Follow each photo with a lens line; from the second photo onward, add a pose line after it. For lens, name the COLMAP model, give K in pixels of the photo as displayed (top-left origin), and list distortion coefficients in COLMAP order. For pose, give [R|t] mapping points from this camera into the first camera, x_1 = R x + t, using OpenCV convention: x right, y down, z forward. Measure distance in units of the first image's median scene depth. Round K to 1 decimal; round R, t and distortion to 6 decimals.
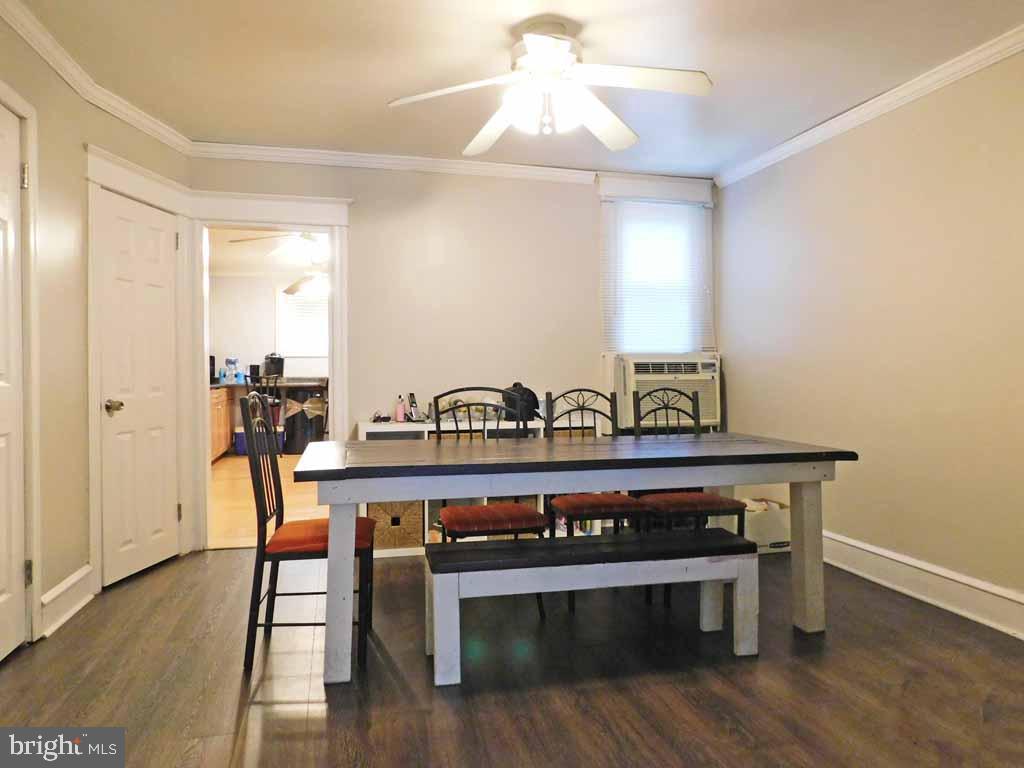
lens RADIAL K [[682.8, 0, 512.0], [0, 682.8, 384.0], [0, 0, 1]] dist [-0.071882, 0.055745]
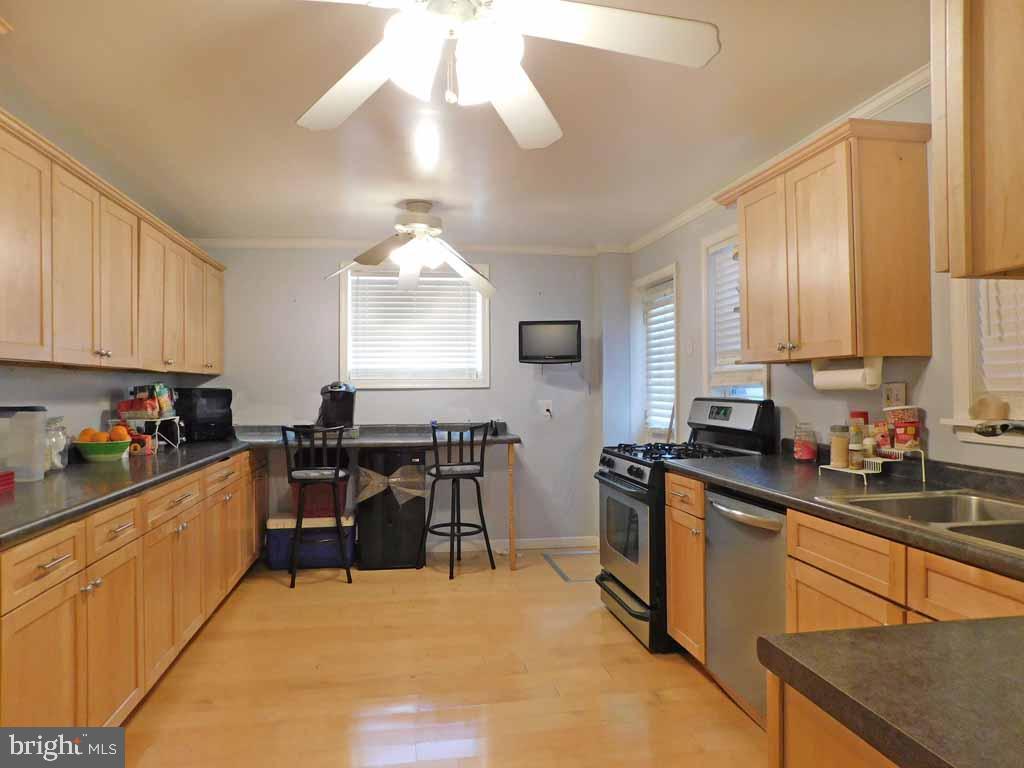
lens RADIAL K [[682.8, 0, 512.0], [0, 682.8, 384.0], [0, 0, 1]] dist [-0.071882, 0.055745]
pose [[0.995831, -0.000269, -0.091219, -0.288909], [-0.001453, 0.999822, -0.018819, -0.063436], [0.091207, 0.018873, 0.995653, 0.839440]]
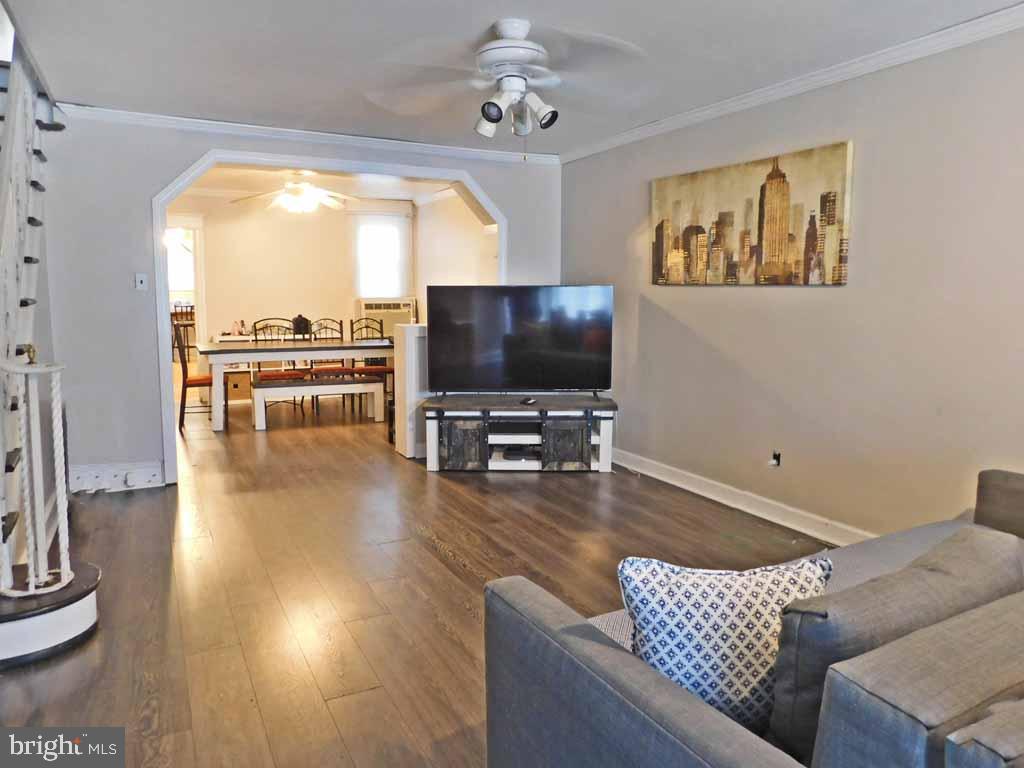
lens RADIAL K [[701.6, 0, 511.1], [0, 701.6, 369.5], [0, 0, 1]] dist [-0.072075, 0.060435]
pose [[0.973444, -0.017618, 0.228245, 0.122635], [-0.003726, 0.995683, 0.092748, -0.029228], [-0.228894, -0.091136, 0.969176, -0.937710]]
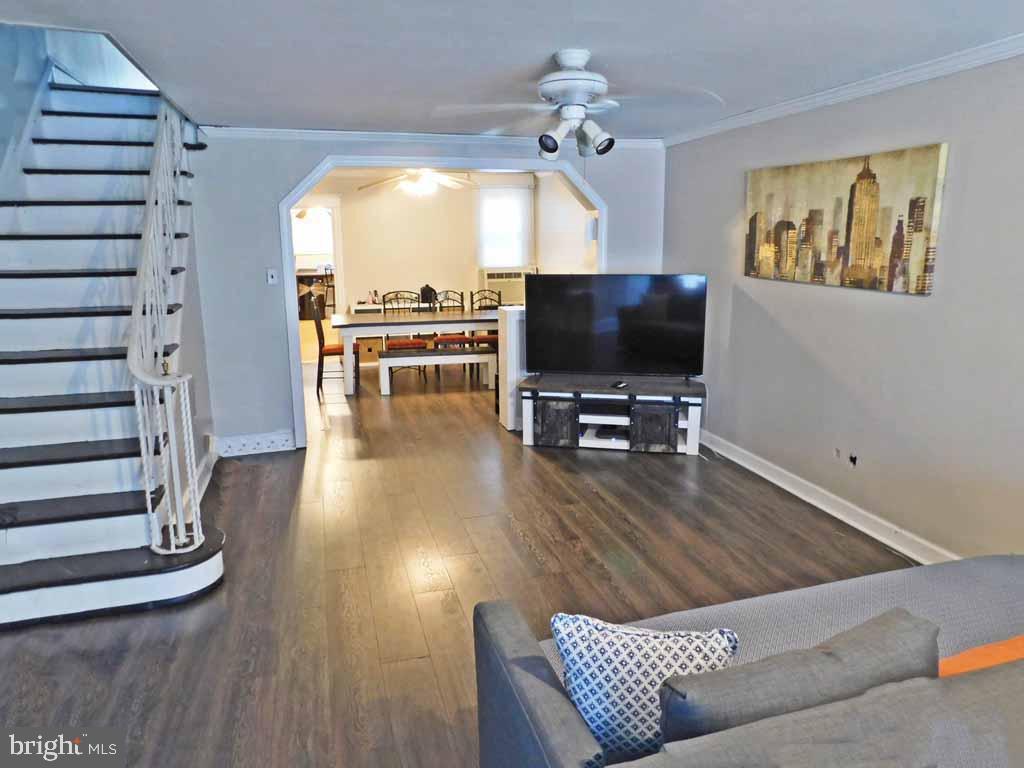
lens RADIAL K [[682.8, 0, 512.0], [0, 682.8, 384.0], [0, 0, 1]] dist [-0.071882, 0.055745]
pose [[0.999732, -0.001105, 0.023129, 0.195931], [-0.003395, 0.981073, 0.193611, -0.095532], [-0.022905, -0.193638, 0.980806, -0.979955]]
